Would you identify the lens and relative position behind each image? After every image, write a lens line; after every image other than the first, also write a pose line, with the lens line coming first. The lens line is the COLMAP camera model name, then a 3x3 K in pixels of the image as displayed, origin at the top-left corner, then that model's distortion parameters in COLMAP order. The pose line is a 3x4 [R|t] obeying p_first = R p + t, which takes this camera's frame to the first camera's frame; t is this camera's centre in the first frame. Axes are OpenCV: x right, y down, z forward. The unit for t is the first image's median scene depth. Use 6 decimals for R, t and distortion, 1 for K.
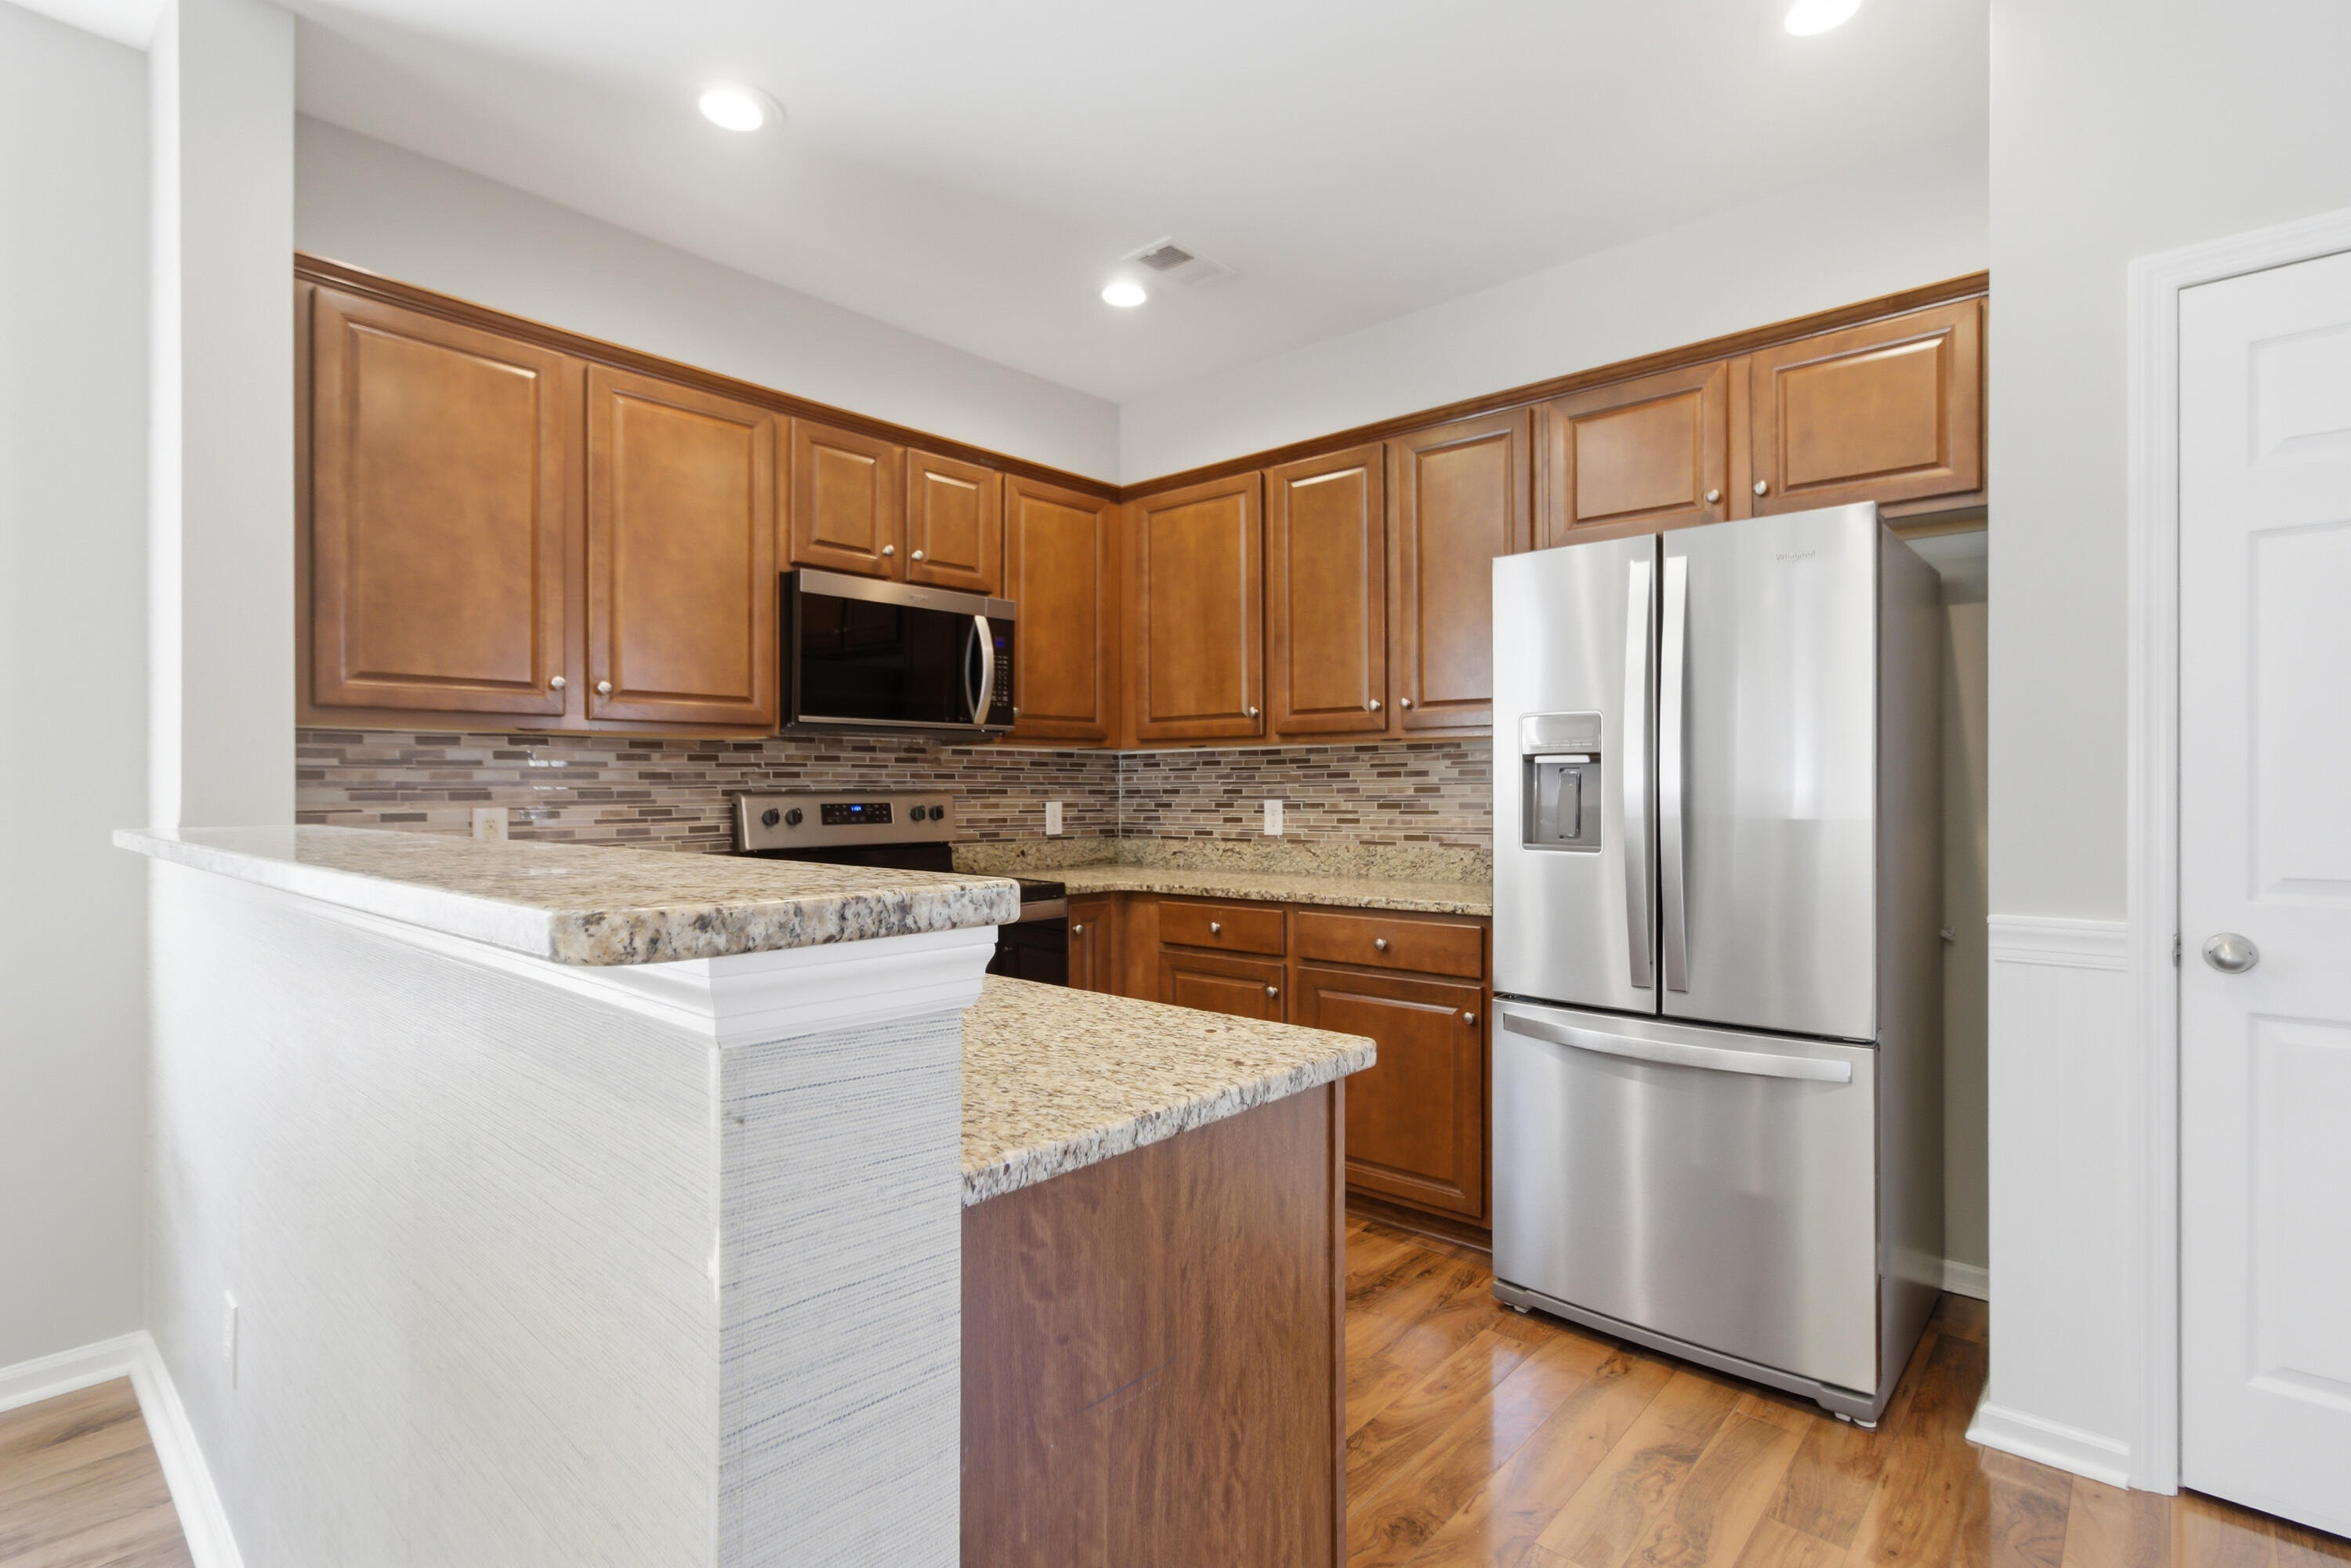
lens RADIAL K [[1119.3, 0, 1164.7], [0, 1119.3, 789.4], [0, 0, 1]] dist [-0.054338, 0.073224]
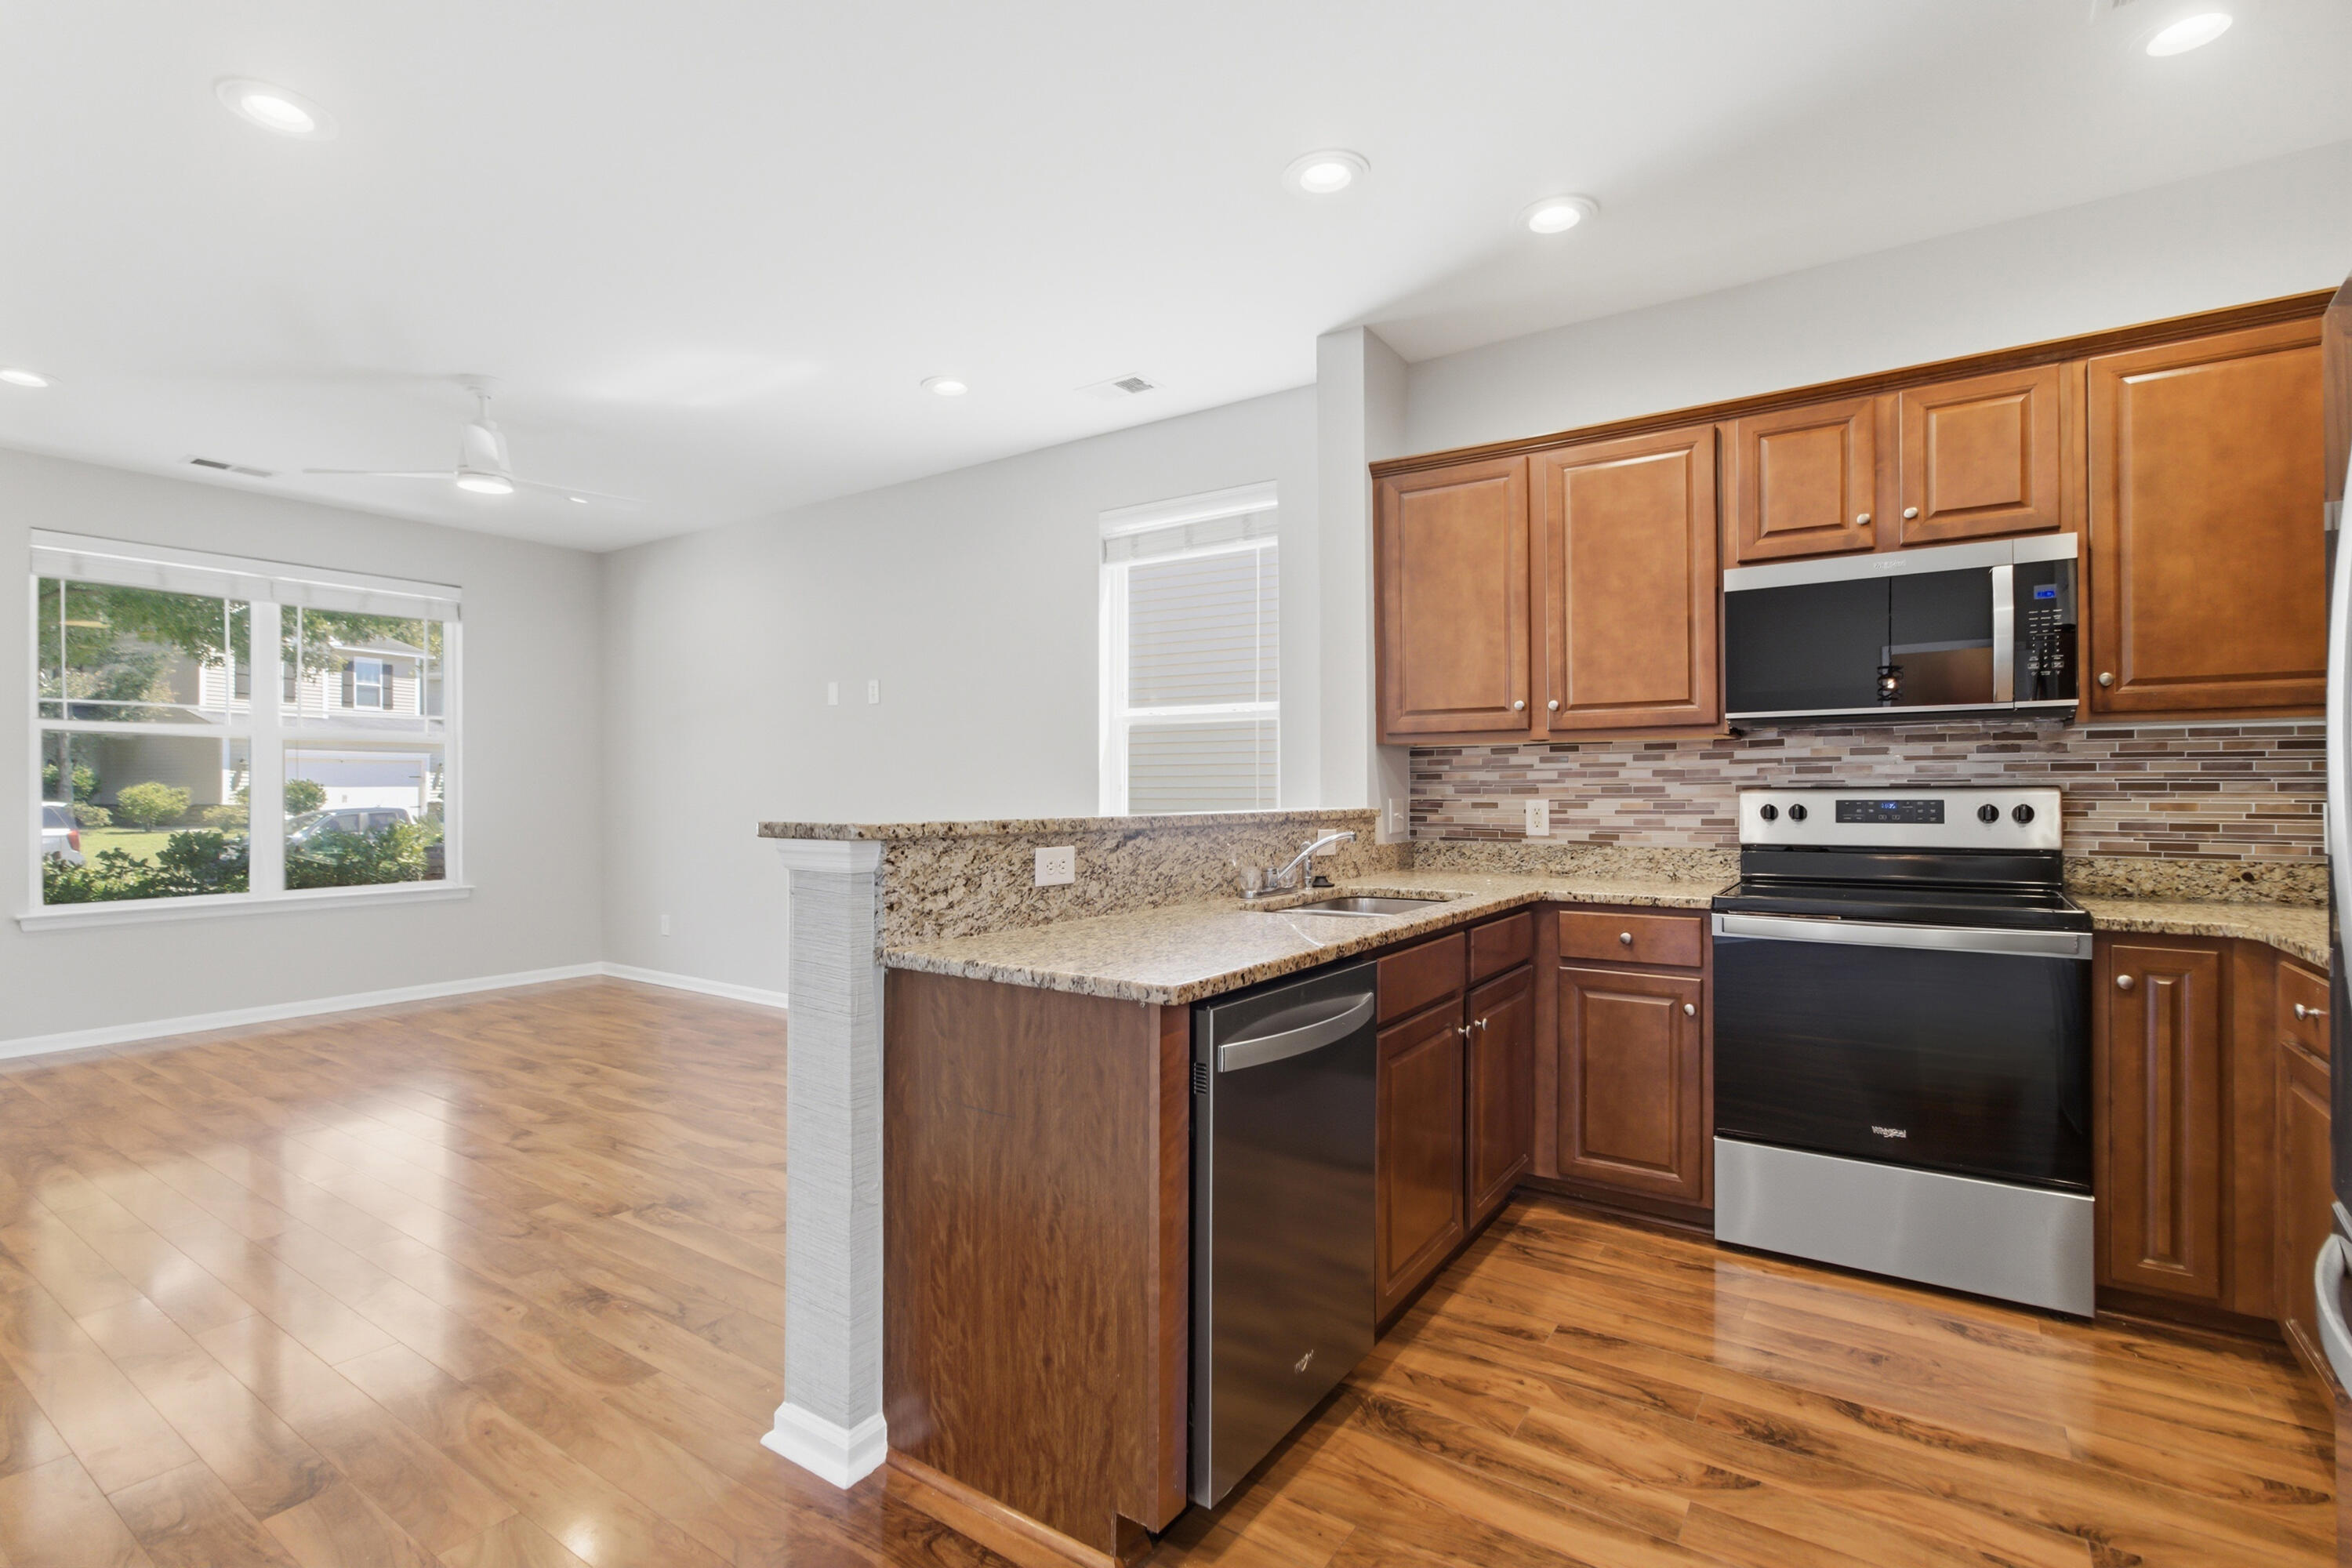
lens RADIAL K [[1096.9, 0, 1176.0], [0, 1096.9, 784.0], [0, 0, 1]] dist [-0.000548, 0.000474]
pose [[0.132173, -0.002982, -0.991222, 0.587866], [0.002890, 0.999992, -0.002623, 0.000314], [0.991222, -0.002518, 0.132181, 0.350542]]
